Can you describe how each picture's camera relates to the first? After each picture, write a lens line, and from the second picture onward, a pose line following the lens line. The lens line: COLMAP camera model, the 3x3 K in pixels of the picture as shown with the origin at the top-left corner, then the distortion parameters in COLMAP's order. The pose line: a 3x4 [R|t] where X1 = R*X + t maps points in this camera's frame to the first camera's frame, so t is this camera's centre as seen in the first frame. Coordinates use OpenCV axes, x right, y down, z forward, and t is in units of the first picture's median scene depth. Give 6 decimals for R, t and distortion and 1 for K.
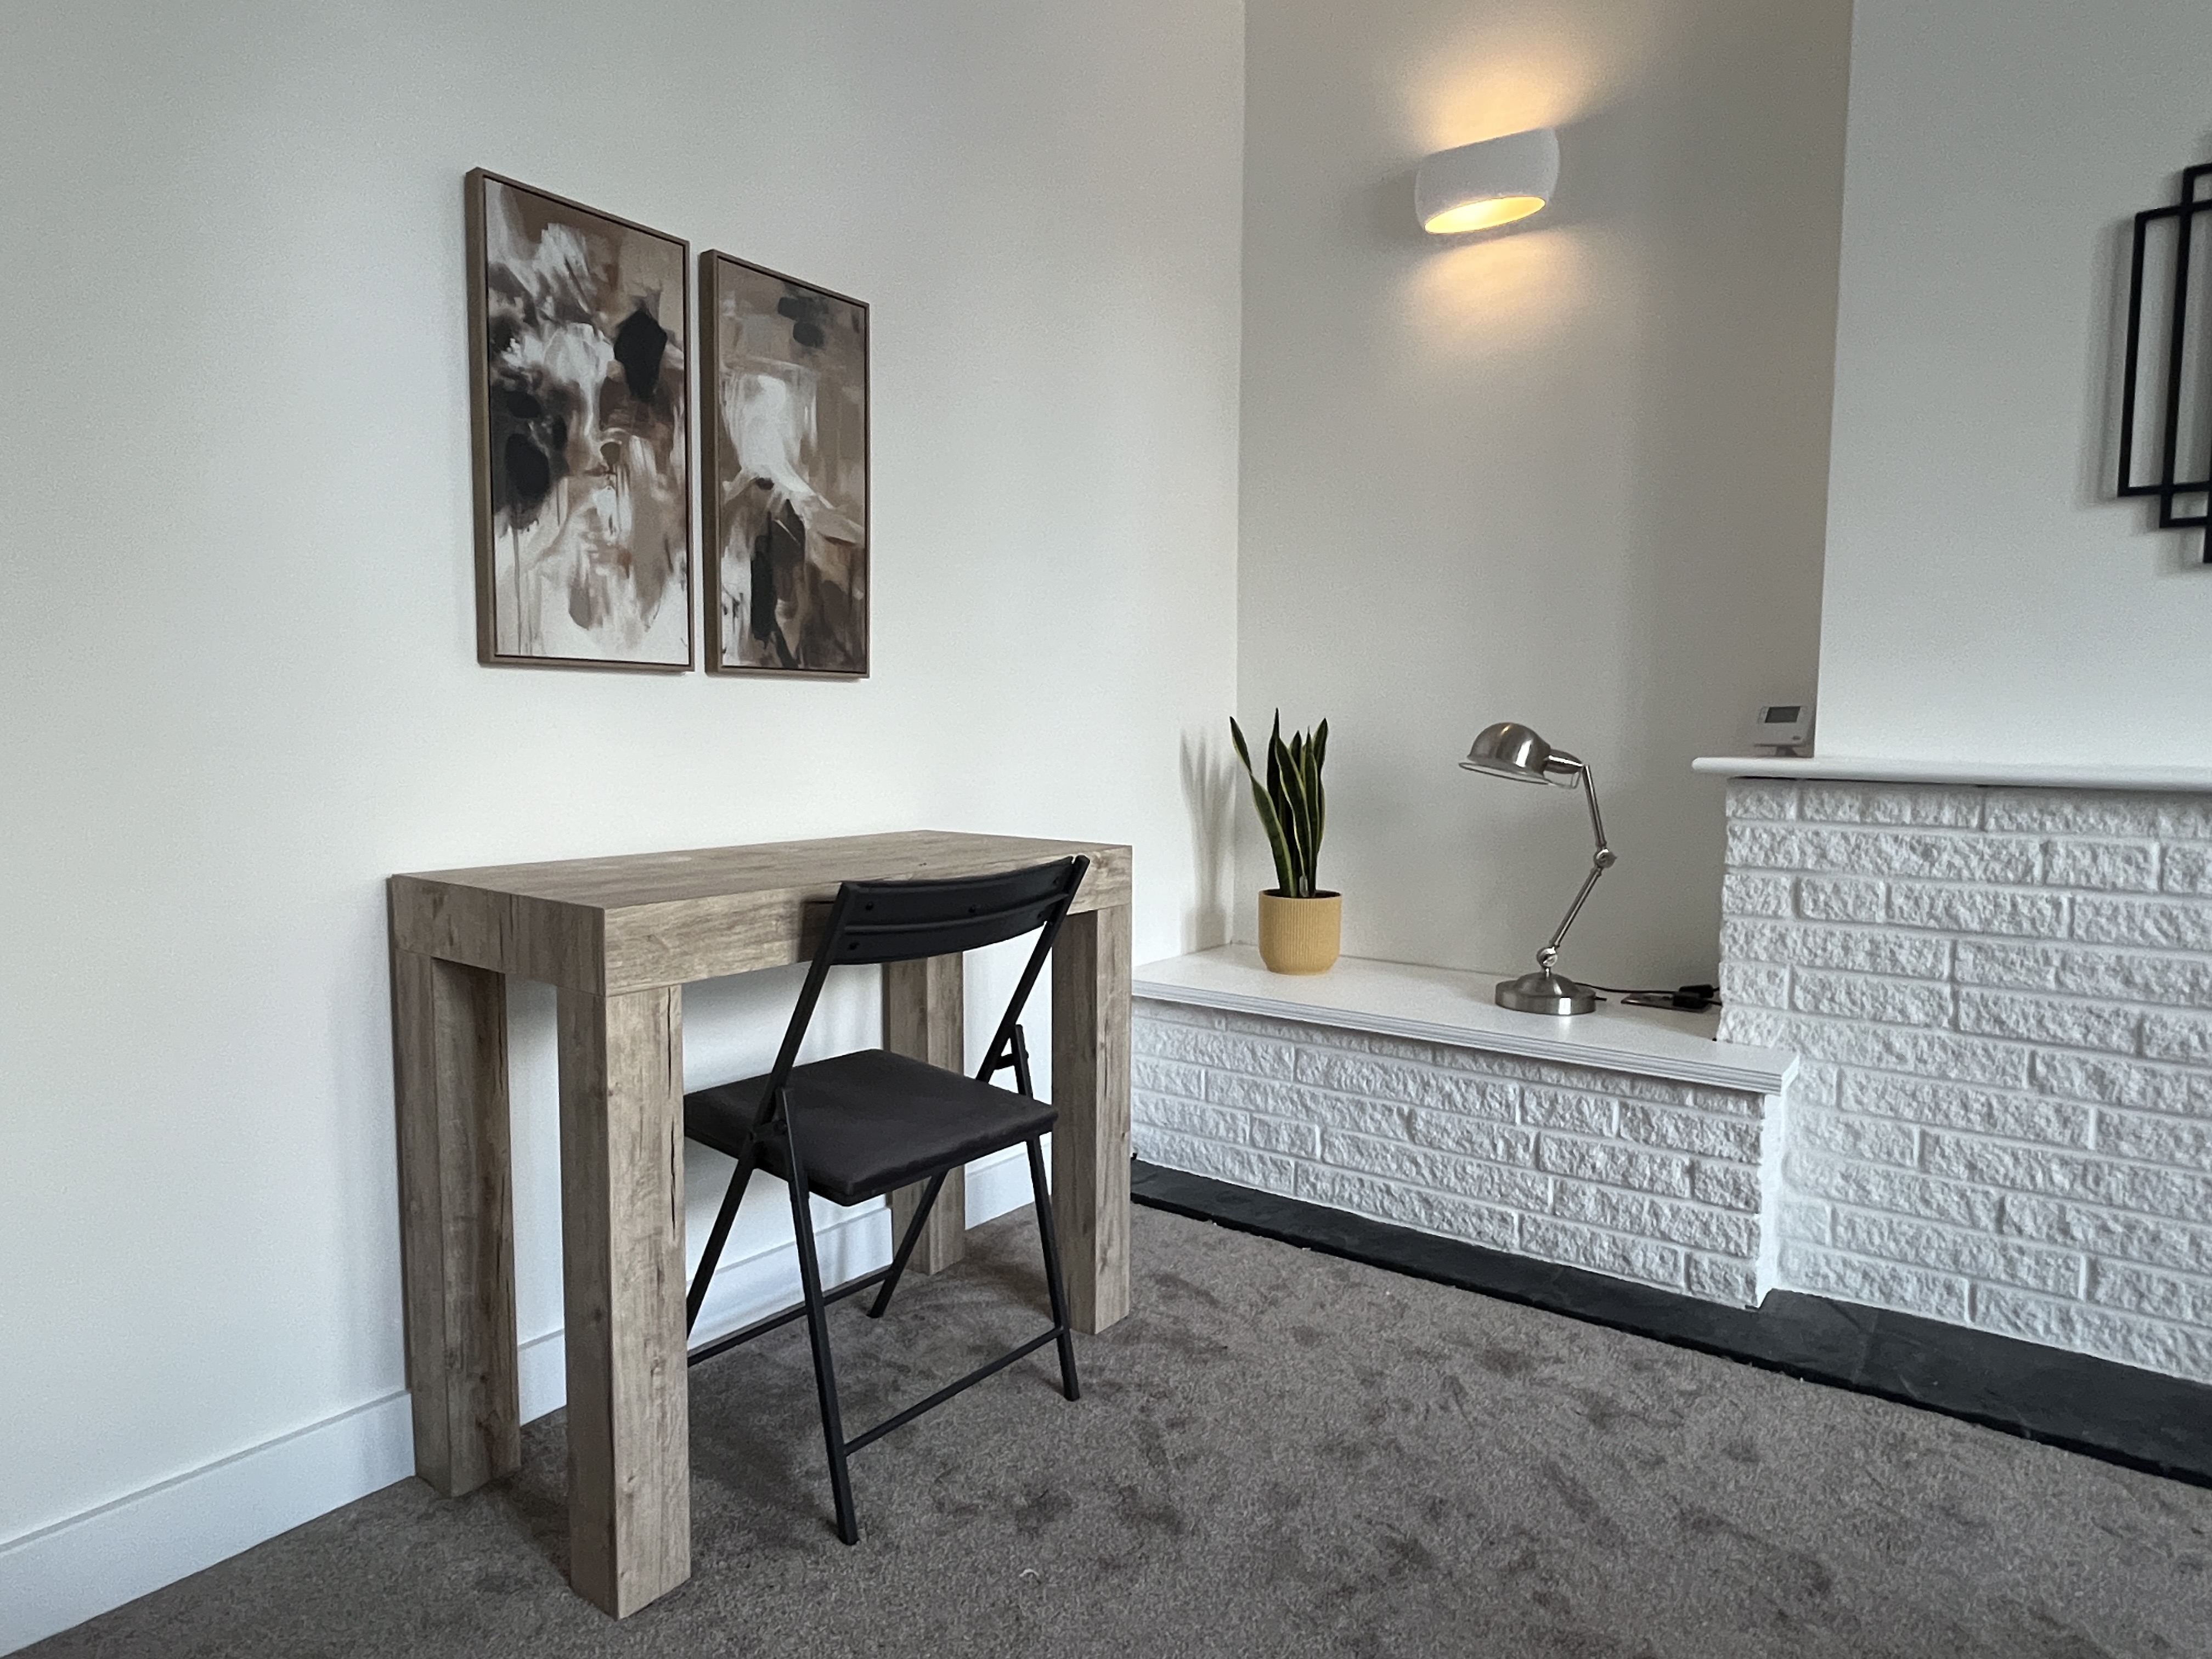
lens RADIAL K [[1305.6, 0, 1110.3], [0, 1305.6, 836.3], [0, 0, 1]] dist [-0.003857, 0.000481]
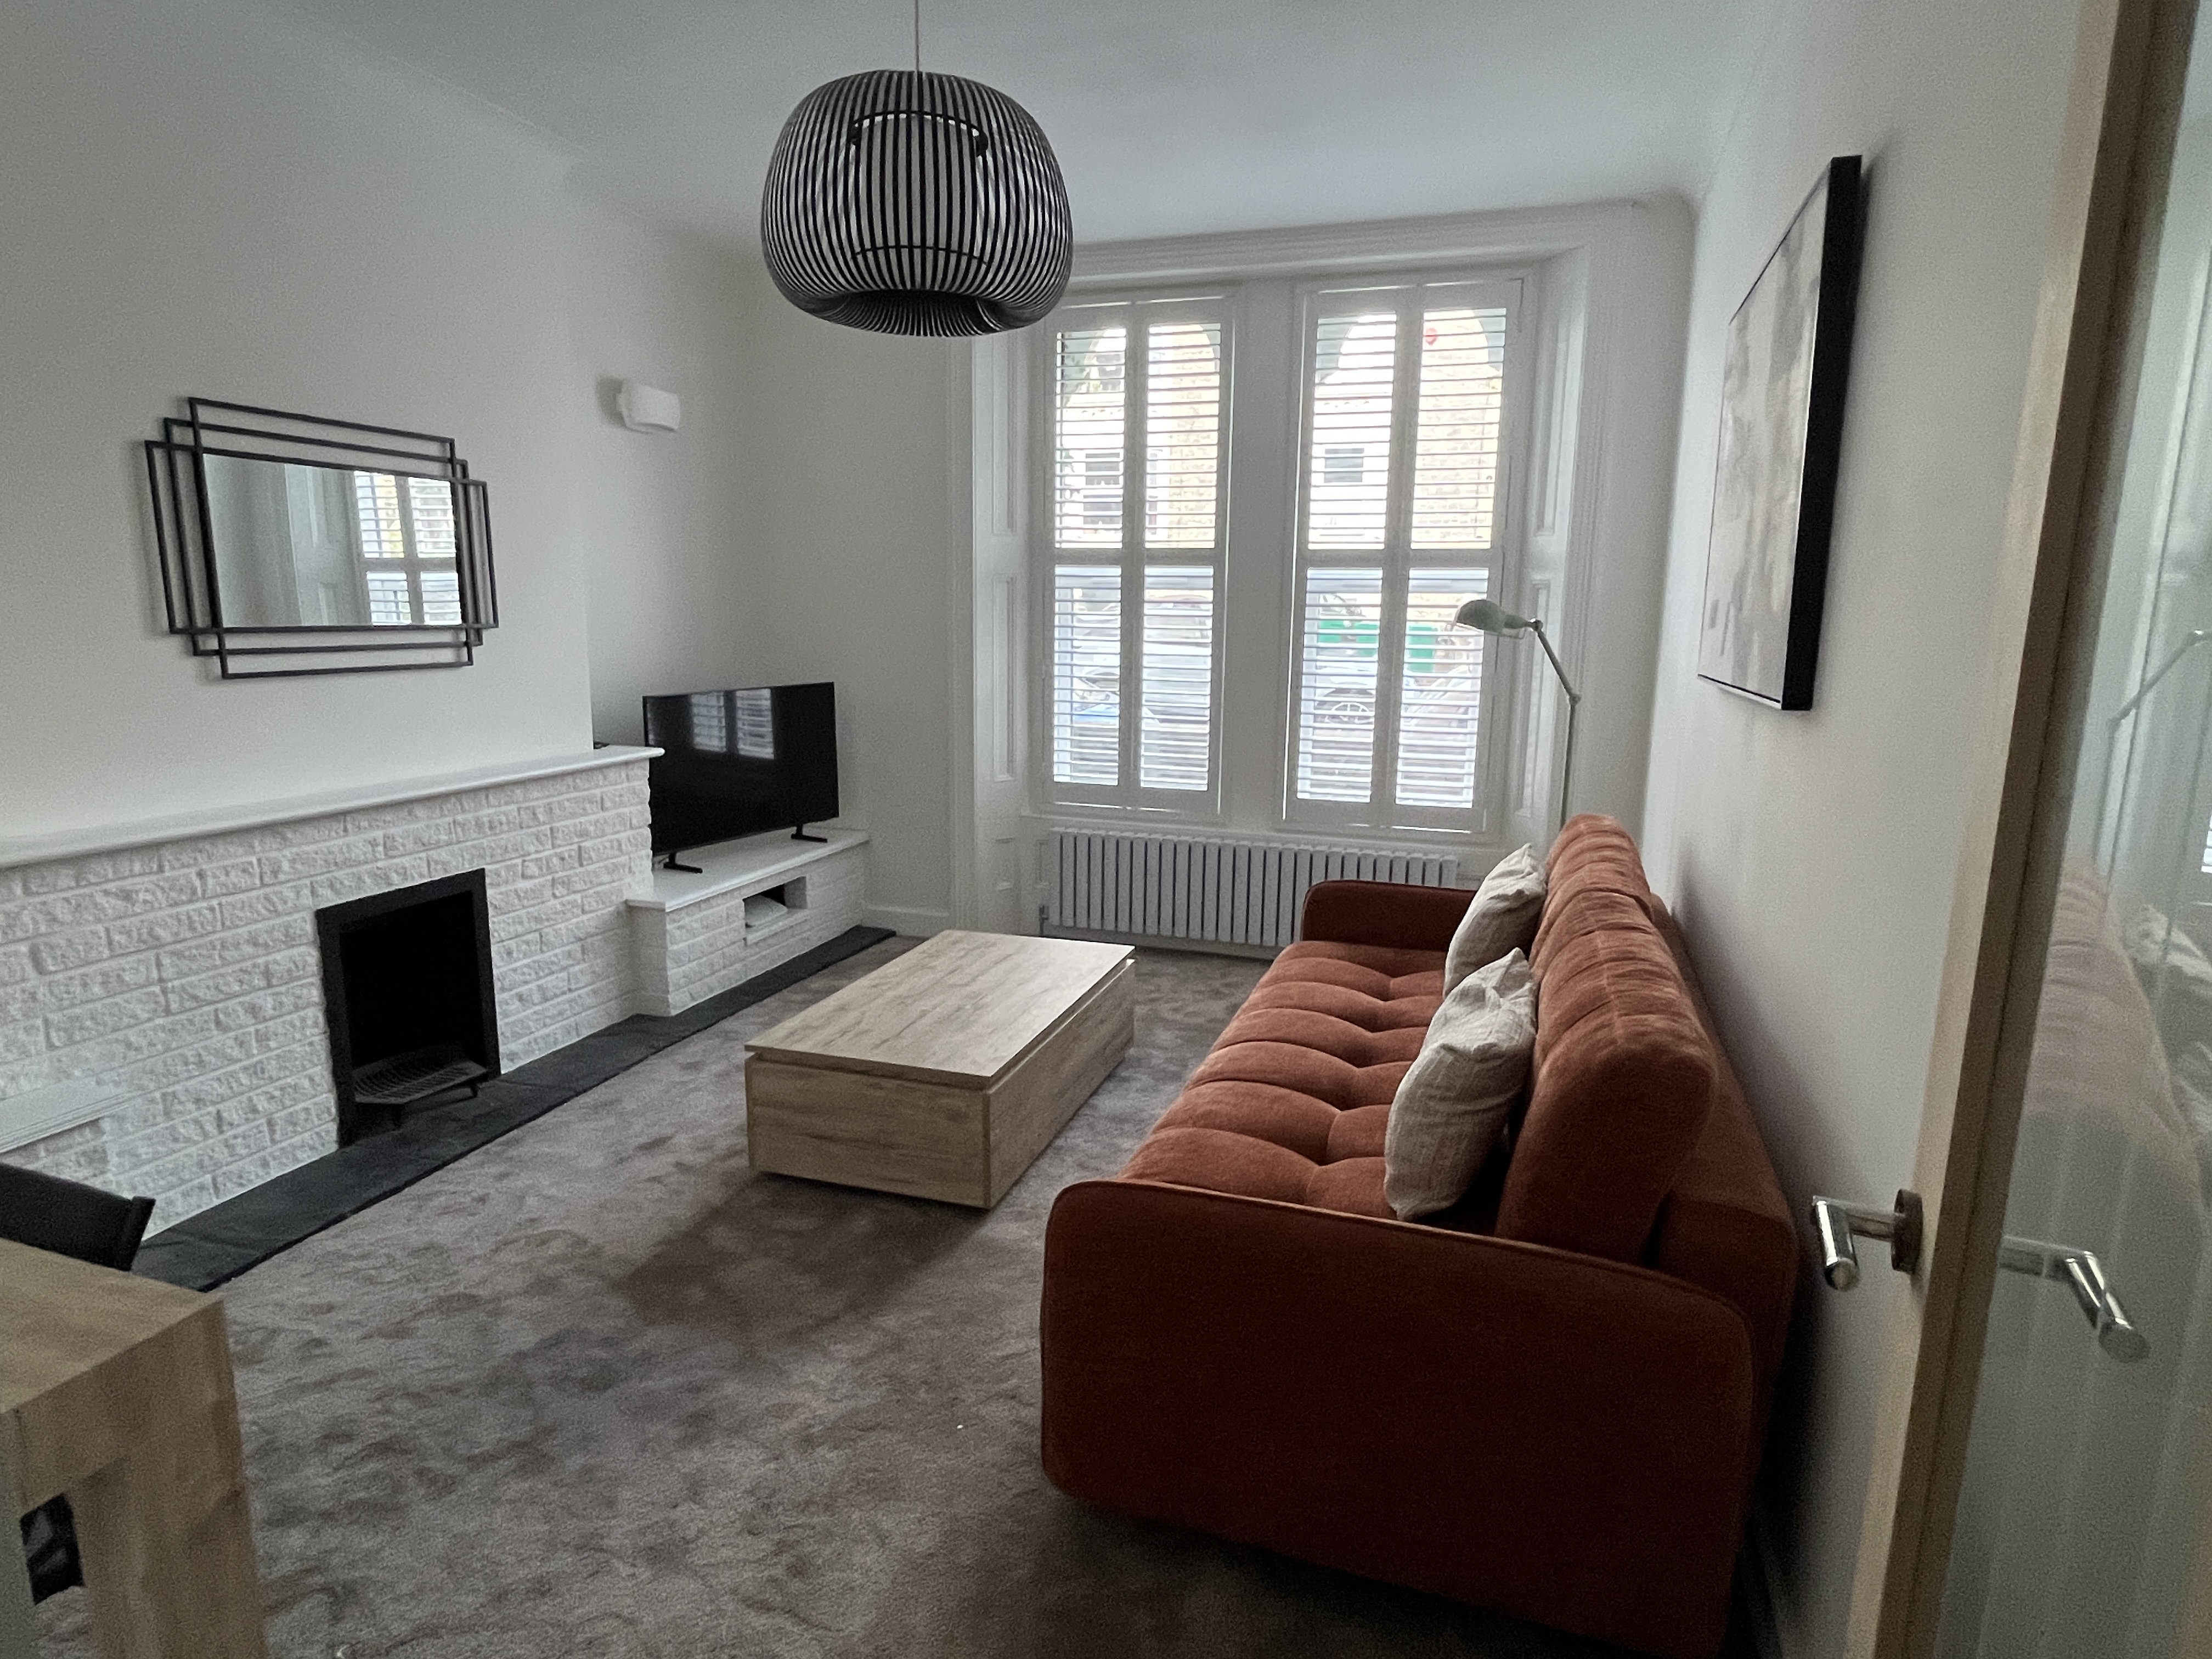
lens RADIAL K [[1227.1, 0, 1106.1], [0, 1227.1, 831.7], [0, 0, 1]] dist [0.000538, 0.000073]
pose [[-0.314982, -0.185385, 0.930816, -0.883865], [0.062562, 0.974550, 0.215265, -0.271141], [-0.947033, 0.126038, -0.295368, 0.428464]]
